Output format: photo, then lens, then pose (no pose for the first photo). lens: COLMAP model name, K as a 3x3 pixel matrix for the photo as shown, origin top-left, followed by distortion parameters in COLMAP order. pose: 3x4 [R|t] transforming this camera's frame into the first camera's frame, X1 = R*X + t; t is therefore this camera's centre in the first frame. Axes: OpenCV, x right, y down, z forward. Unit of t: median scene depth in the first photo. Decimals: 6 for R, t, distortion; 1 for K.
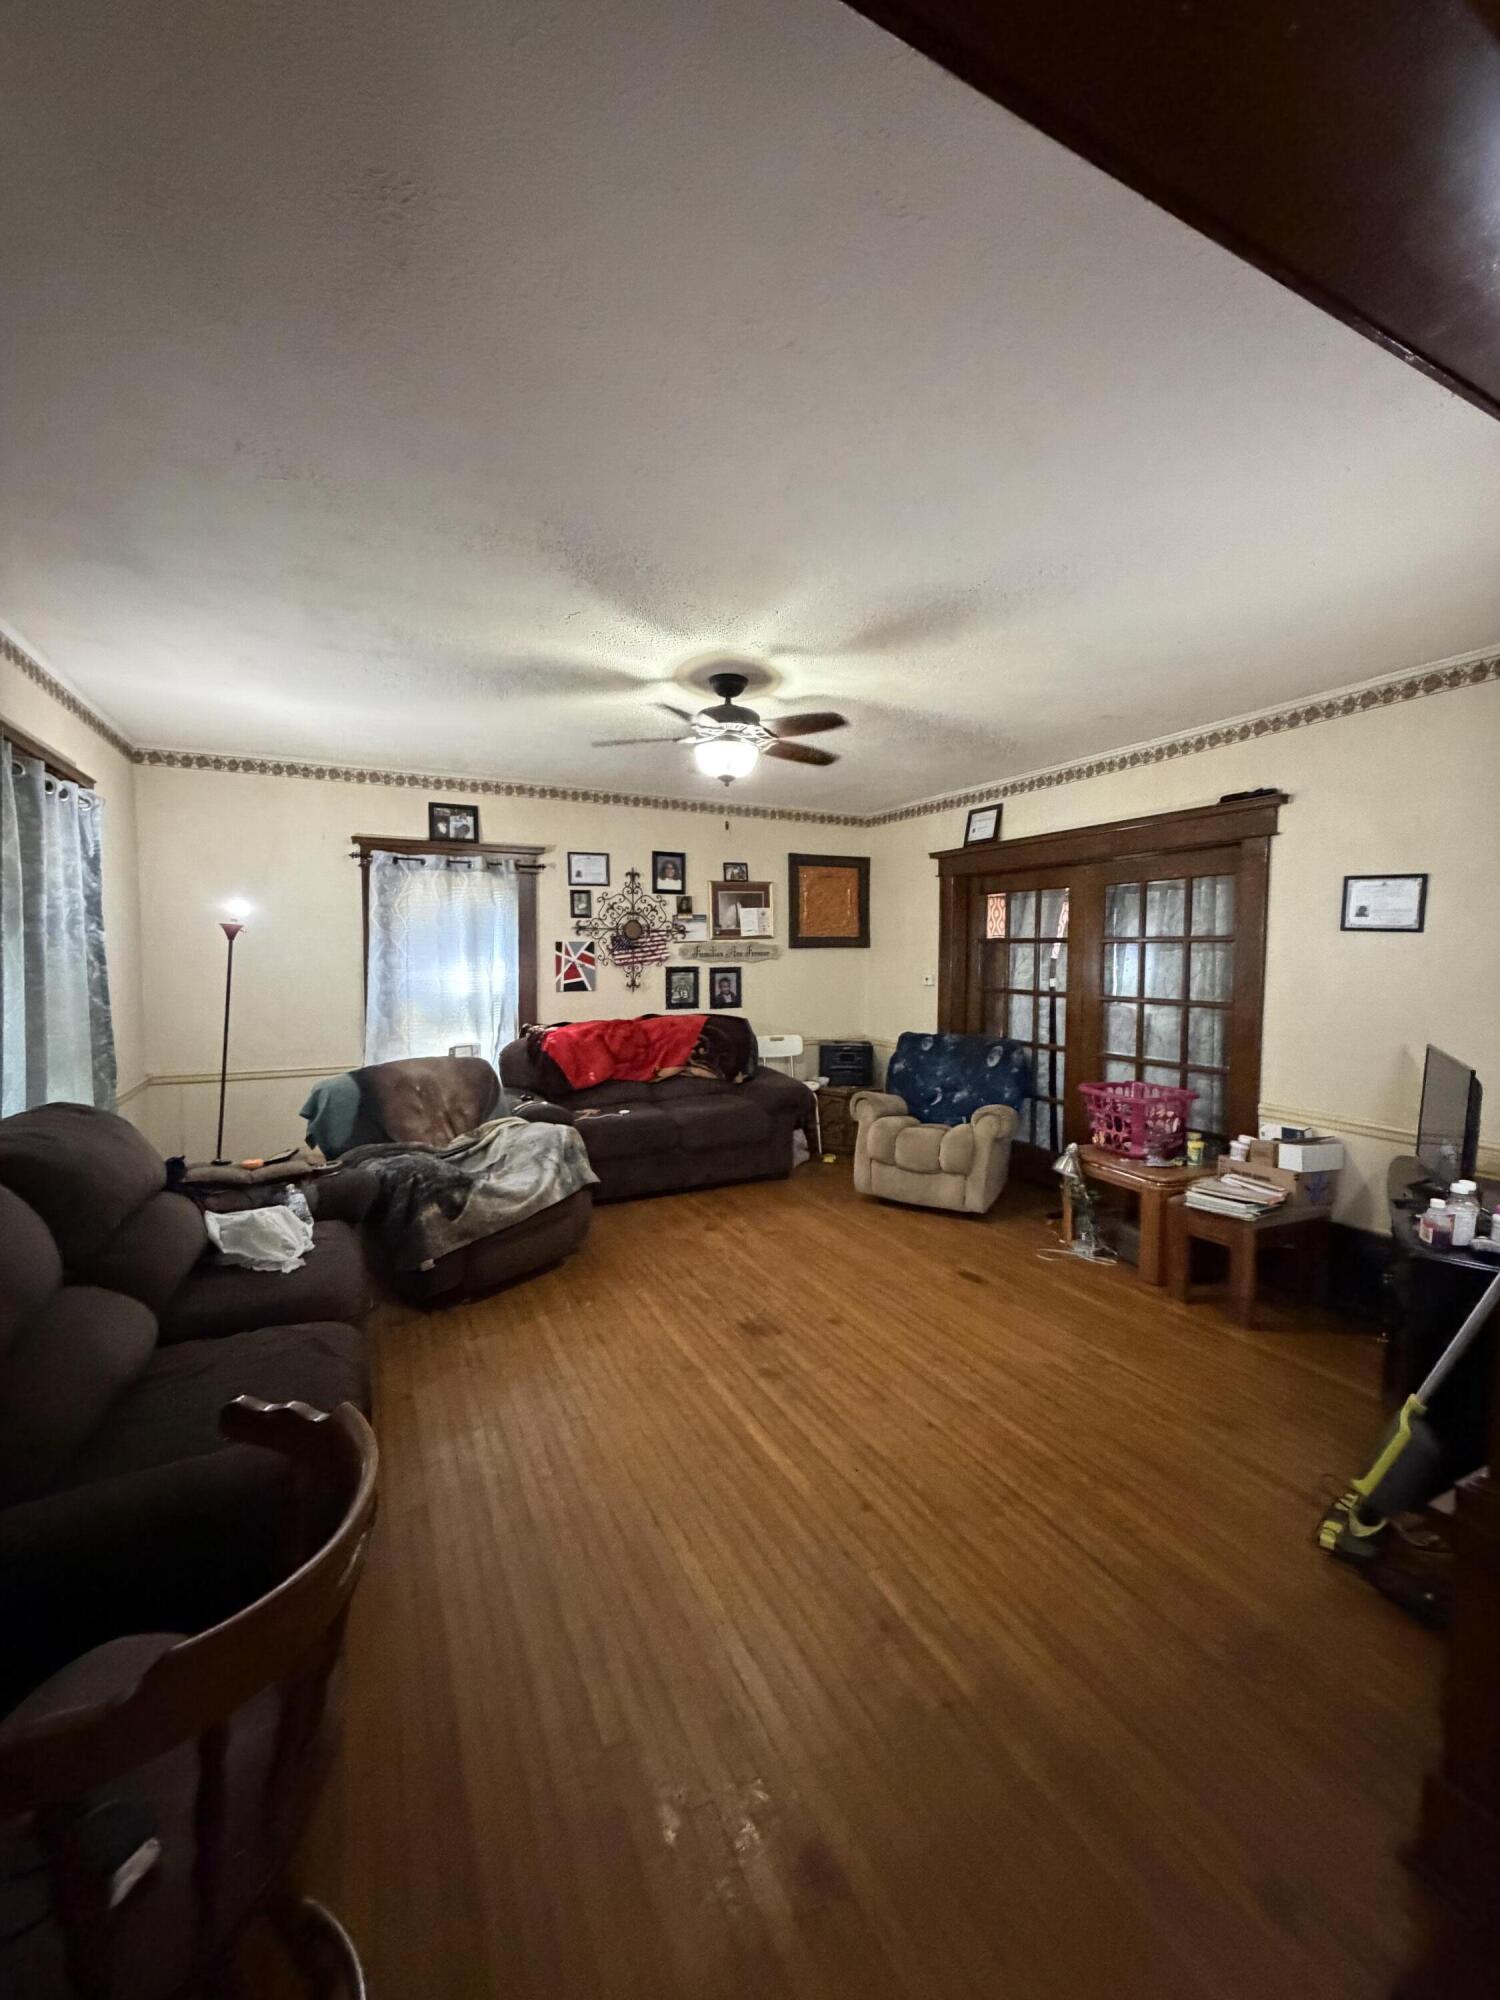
lens RADIAL K [[796.3, 0, 751.6], [0, 796.3, 995.5], [0, 0, 1]] dist [-0.001019, 0.001190]
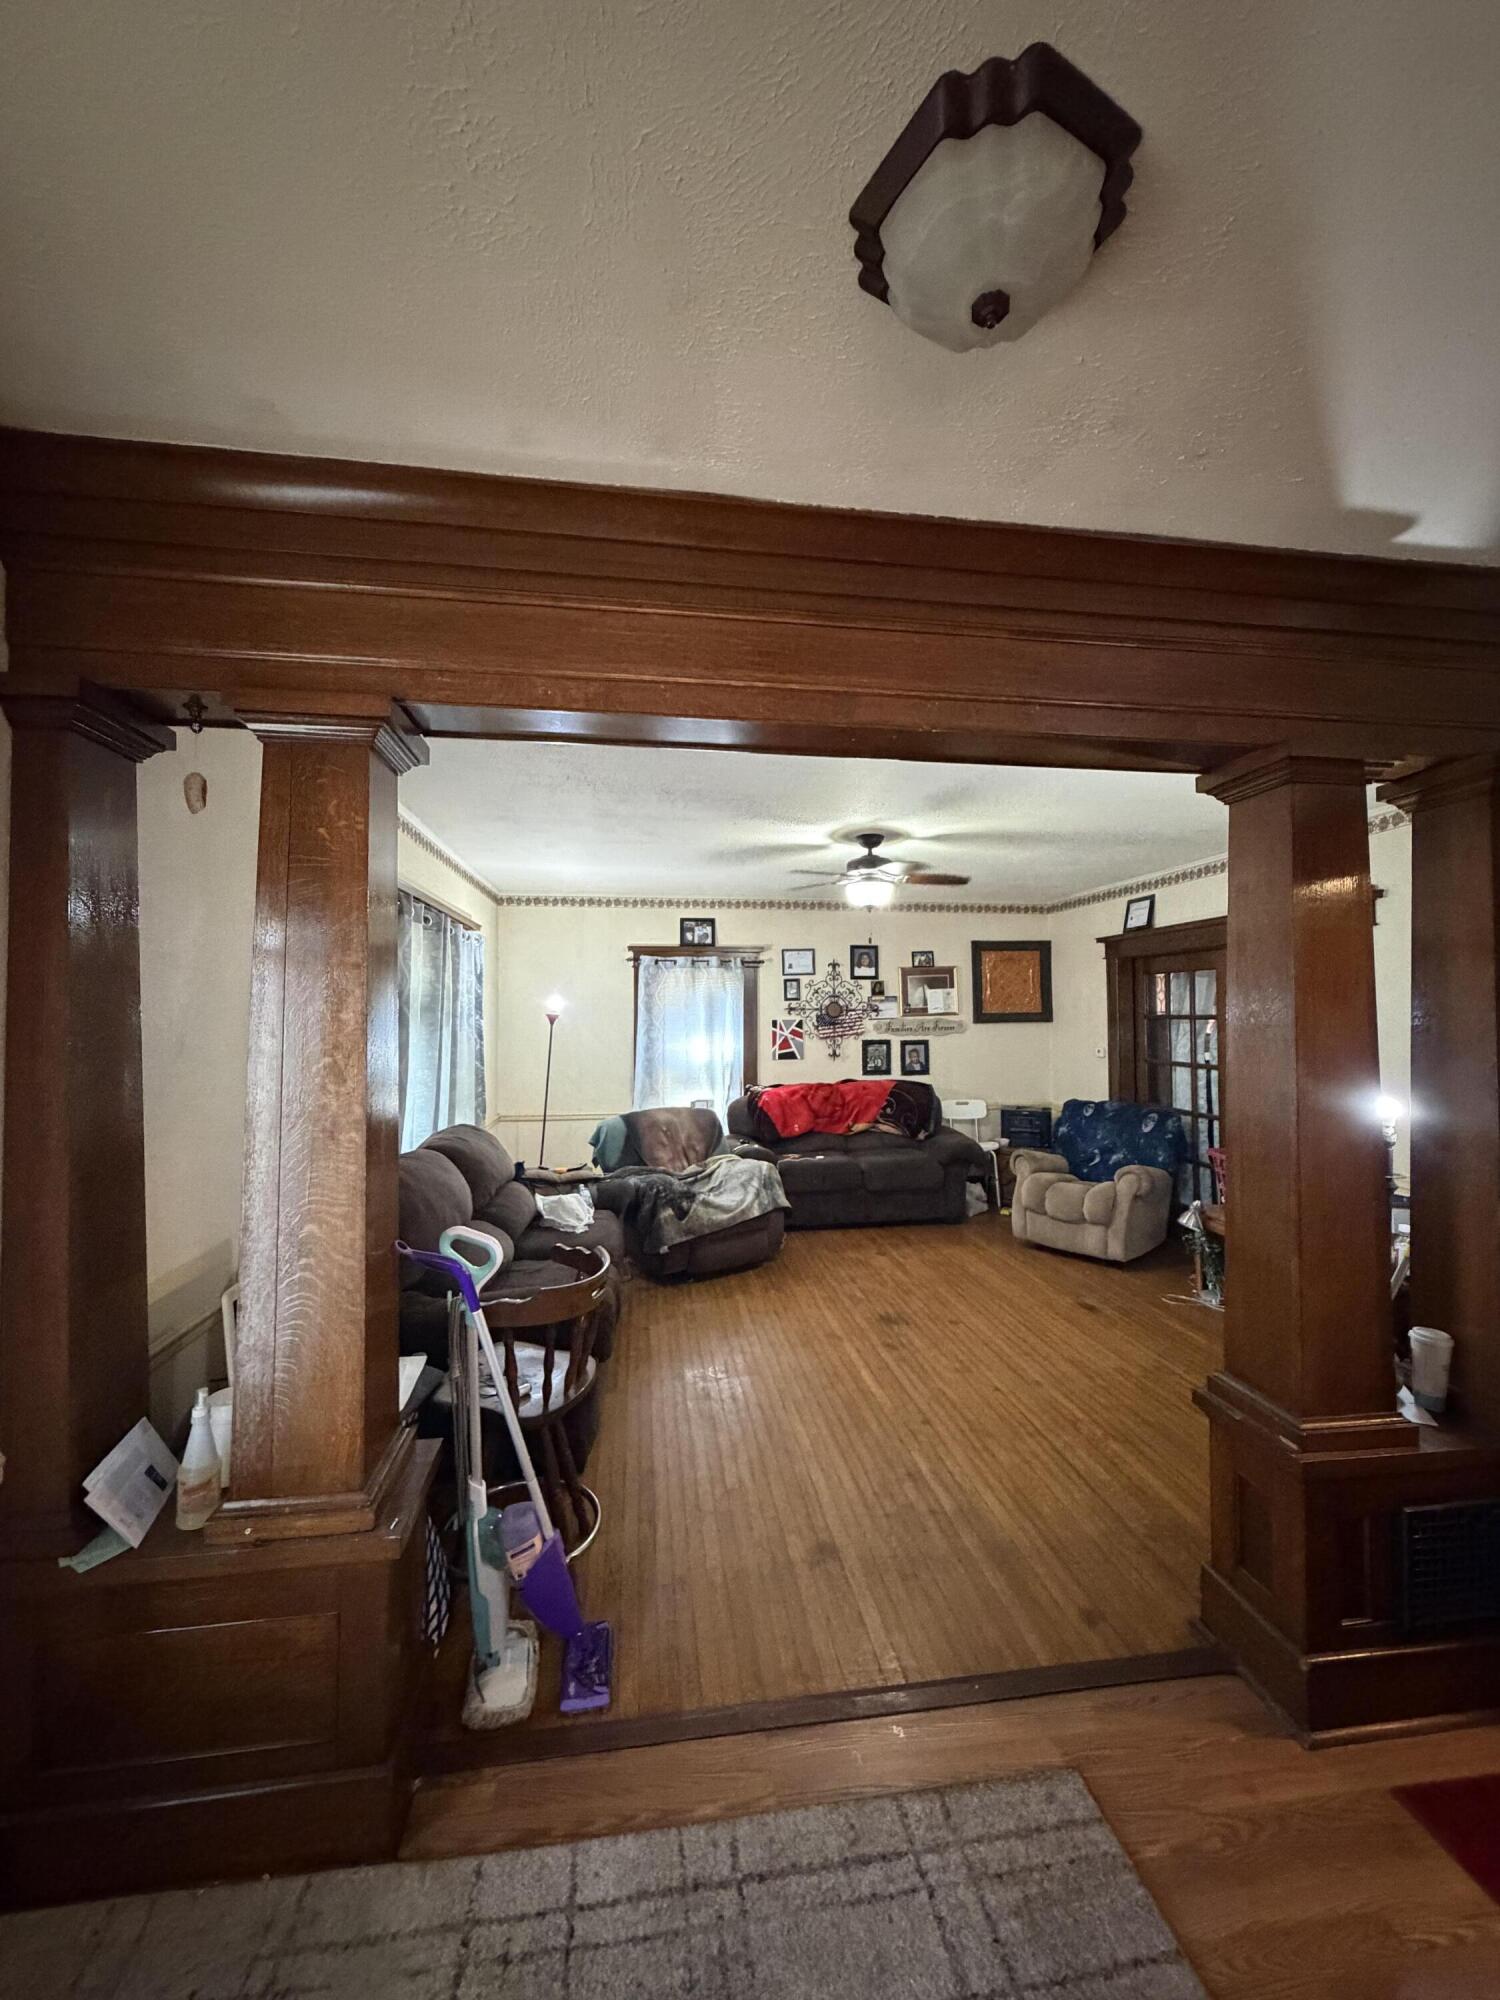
lens RADIAL K [[796.3, 0, 749.4], [0, 796.3, 997.0], [0, 0, 1]] dist [-0.001019, 0.001190]
pose [[0.947752, -0.014924, -0.318659, 0.155938], [-0.010948, 0.996795, -0.079247, -0.004410], [0.318820, 0.078595, 0.944551, -0.264072]]
